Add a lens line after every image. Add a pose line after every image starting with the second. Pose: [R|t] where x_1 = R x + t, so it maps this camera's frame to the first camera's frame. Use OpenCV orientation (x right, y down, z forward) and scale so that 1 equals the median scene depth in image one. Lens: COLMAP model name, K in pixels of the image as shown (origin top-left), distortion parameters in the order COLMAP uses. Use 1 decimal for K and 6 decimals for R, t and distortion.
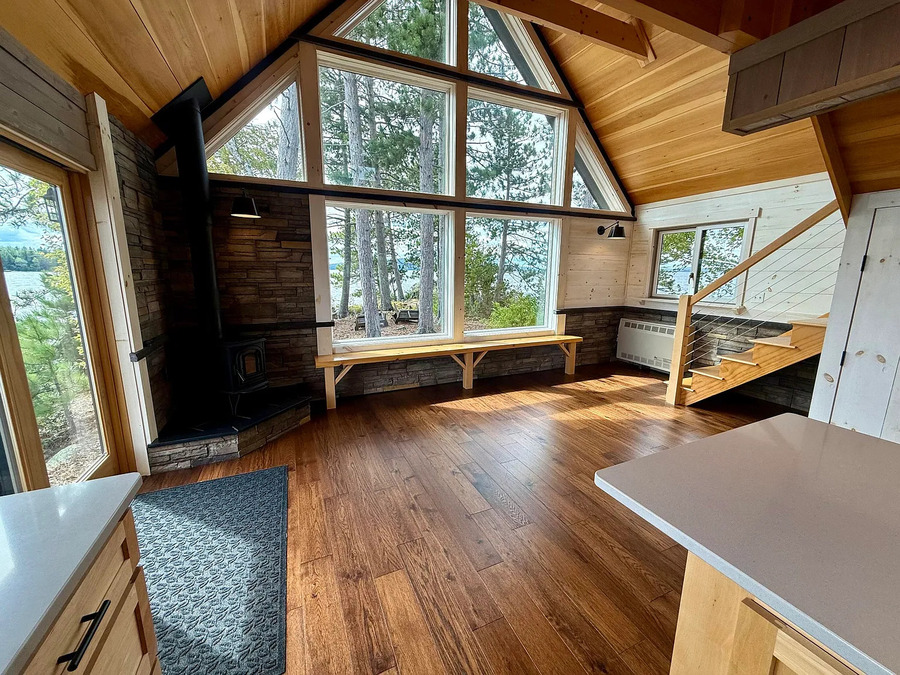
lens RADIAL K [[356.1, 0, 450.0], [0, 356.1, 337.5], [0, 0, 1]] dist [0.003949, 0.000141]
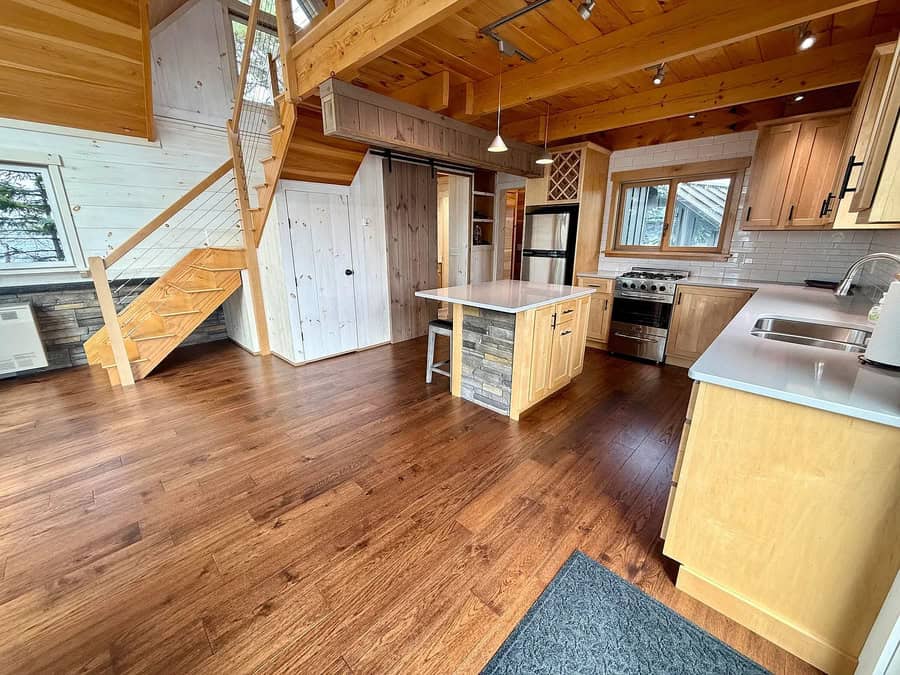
lens RADIAL K [[356.1, 0, 450.0], [0, 356.1, 337.5], [0, 0, 1]] dist [0.003949, 0.000141]
pose [[-0.370751, -0.259338, 0.891789, -0.914871], [0.167506, 0.925803, 0.338868, -0.188062], [-0.913502, 0.275015, -0.299802, 1.180994]]
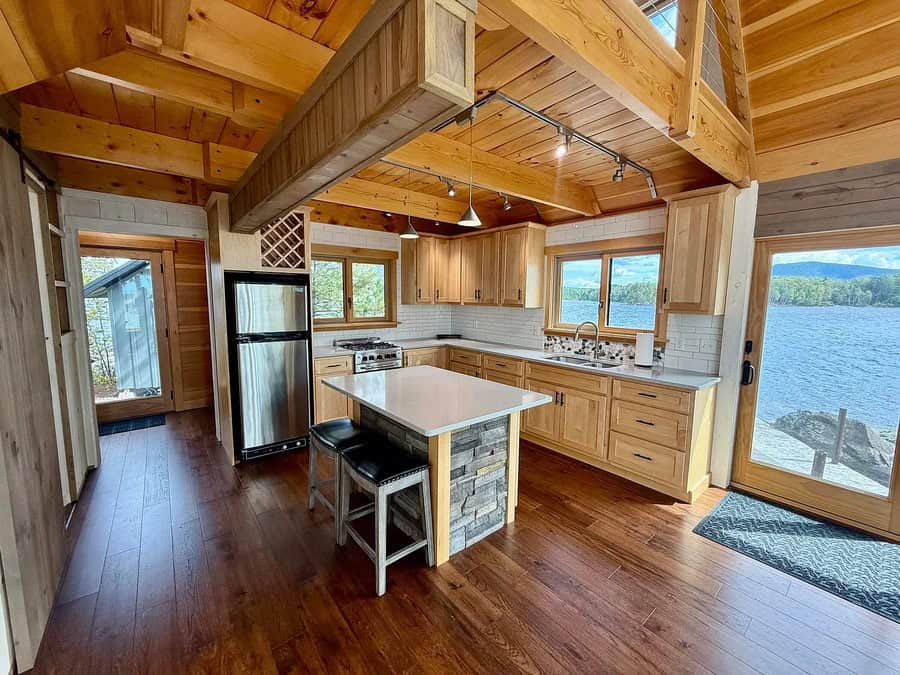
lens RADIAL K [[356.1, 0, 450.0], [0, 356.1, 337.5], [0, 0, 1]] dist [0.003949, 0.000141]
pose [[-0.967418, 0.019111, -0.252462, 0.897010], [-0.055427, 0.956973, 0.284833, -0.343148], [0.247043, 0.289545, -0.924734, 1.573217]]
